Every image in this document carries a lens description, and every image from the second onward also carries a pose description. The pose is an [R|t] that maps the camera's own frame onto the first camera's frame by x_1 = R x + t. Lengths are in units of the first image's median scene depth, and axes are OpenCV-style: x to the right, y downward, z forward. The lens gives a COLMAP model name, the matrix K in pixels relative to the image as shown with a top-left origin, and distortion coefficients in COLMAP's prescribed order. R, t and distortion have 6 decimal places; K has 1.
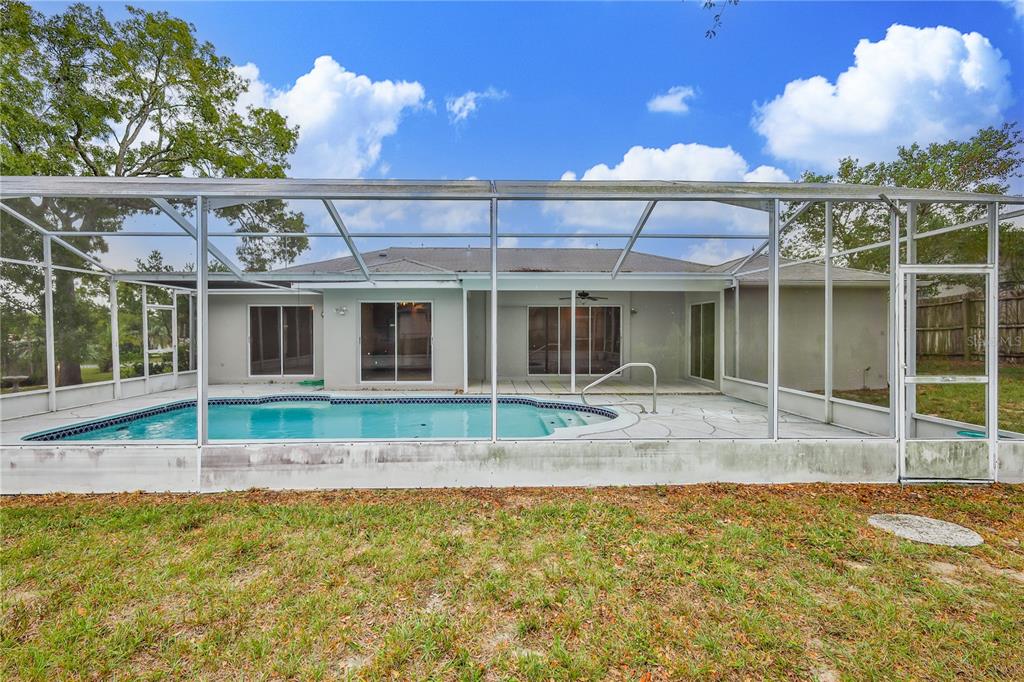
lens RADIAL K [[464.5, 0, 509.5], [0, 464.5, 340.9], [0, 0, 1]] dist [0.015658, -0.000163]
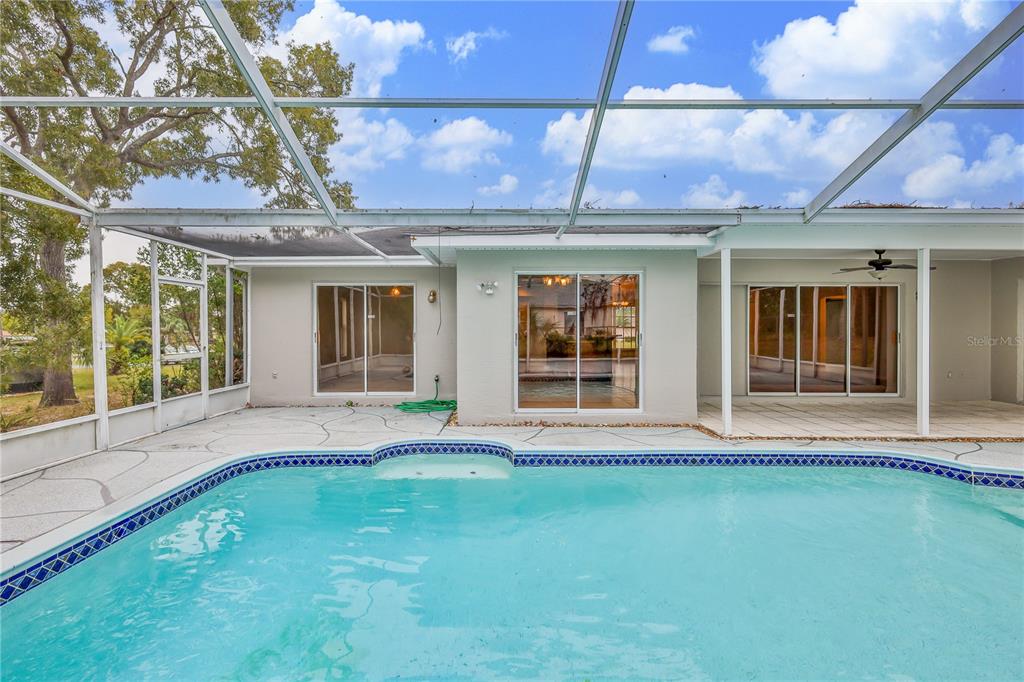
lens RADIAL K [[464.5, 0, 513.5], [0, 464.5, 334.5], [0, 0, 1]] dist [0.015658, -0.000163]
pose [[0.999905, 0.001211, -0.013754, -0.283519], [-0.001325, 0.999965, -0.008268, -0.001532], [0.013743, 0.008286, 0.999871, 0.370233]]
